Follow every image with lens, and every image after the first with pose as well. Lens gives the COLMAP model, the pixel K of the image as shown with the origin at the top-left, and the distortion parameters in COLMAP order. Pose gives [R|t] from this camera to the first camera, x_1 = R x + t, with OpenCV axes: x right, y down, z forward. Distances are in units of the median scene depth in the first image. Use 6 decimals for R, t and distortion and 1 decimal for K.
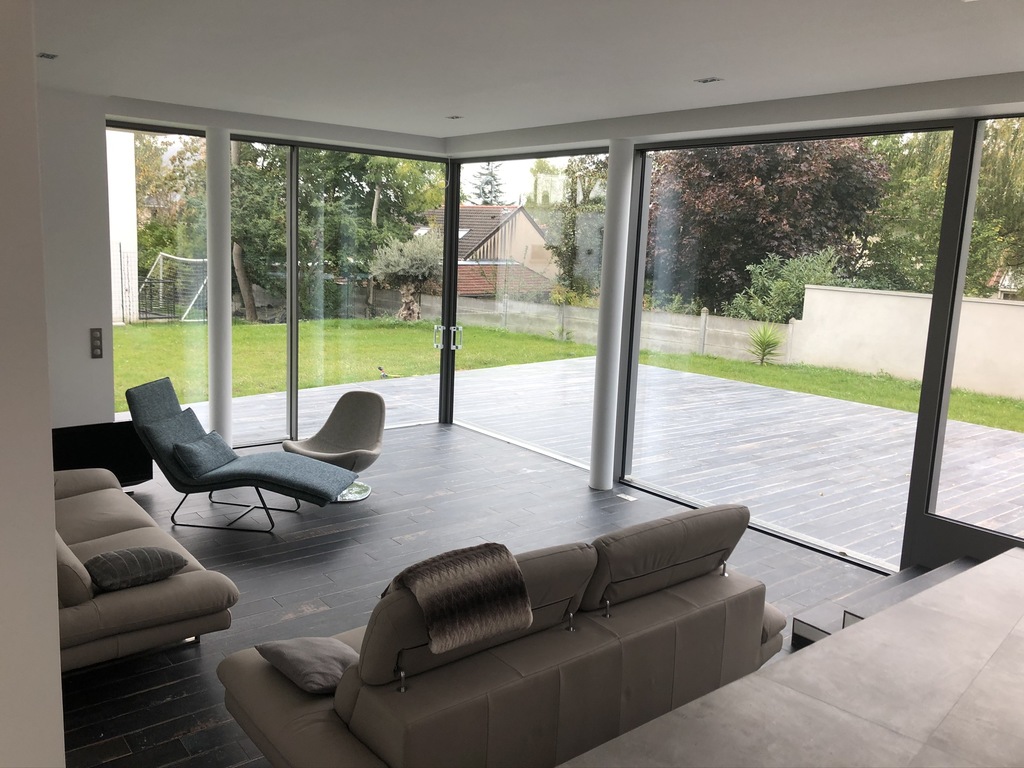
lens RADIAL K [[843.9, 0, 492.0], [0, 843.9, 381.6], [0, 0, 1]] dist [0.068077, -0.090327]
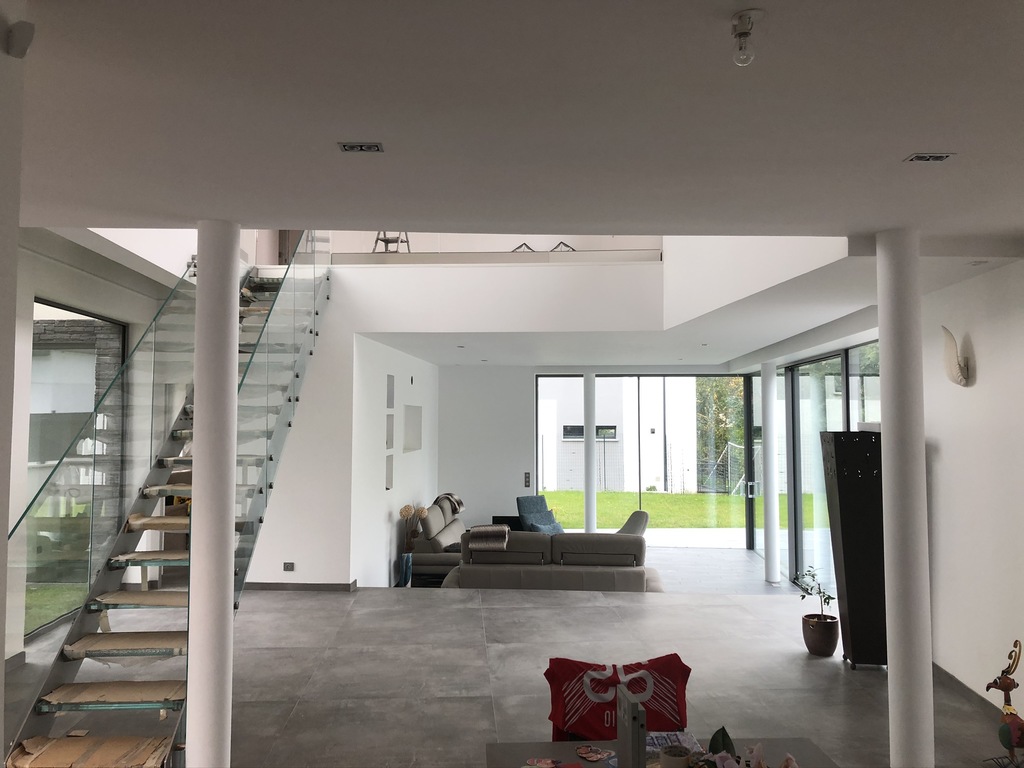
lens RADIAL K [[849.7, 0, 498.7], [0, 849.7, 367.8], [0, 0, 1]] dist [0.060008, -0.089174]
pose [[0.728160, -0.075873, -0.681195, 0.852268], [-0.090846, 0.974402, -0.205641, 0.112937], [0.679360, 0.211623, 0.702628, -0.515509]]
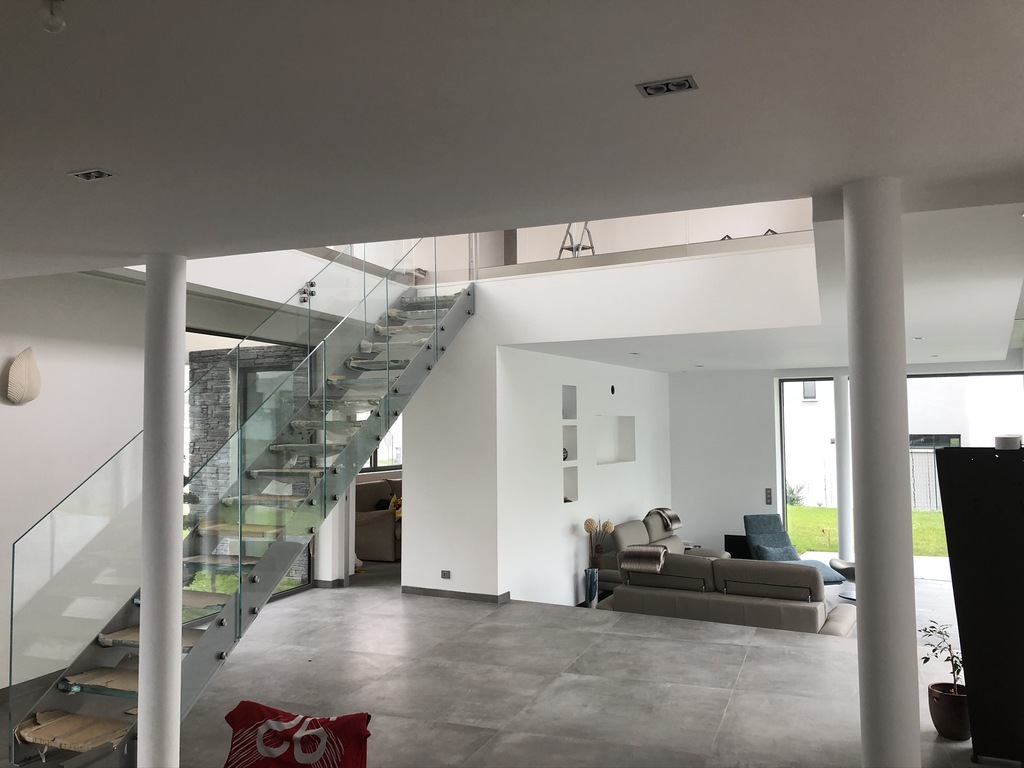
lens RADIAL K [[843.9, 0, 492.0], [0, 843.9, 381.6], [0, 0, 1]] dist [0.068077, -0.090327]
pose [[0.374012, -0.087853, -0.923253, 0.982431], [-0.137437, 0.979261, -0.148859, 0.064907], [0.917184, 0.182564, 0.354181, -0.240949]]
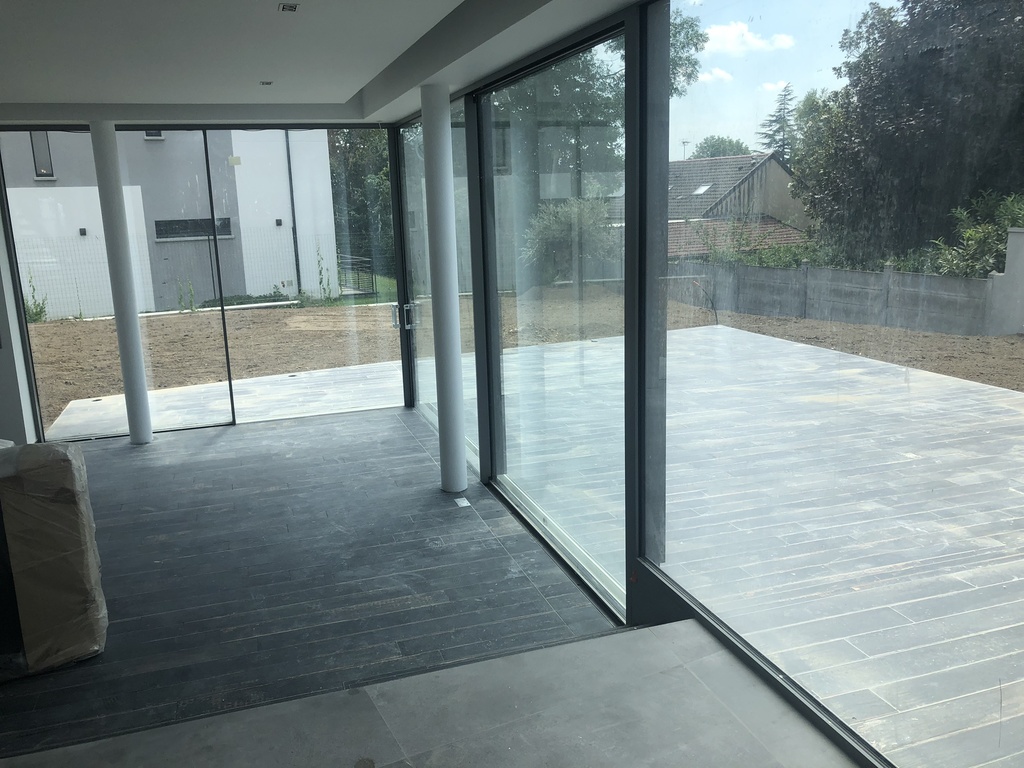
lens RADIAL K [[849.7, 0, 498.7], [0, 849.7, 367.8], [0, 0, 1]] dist [0.060008, -0.089174]
pose [[0.937468, -0.001440, -0.348068, 0.476318], [0.010336, 0.999666, 0.023704, -0.020293], [0.347918, -0.025819, 0.937169, 0.190999]]
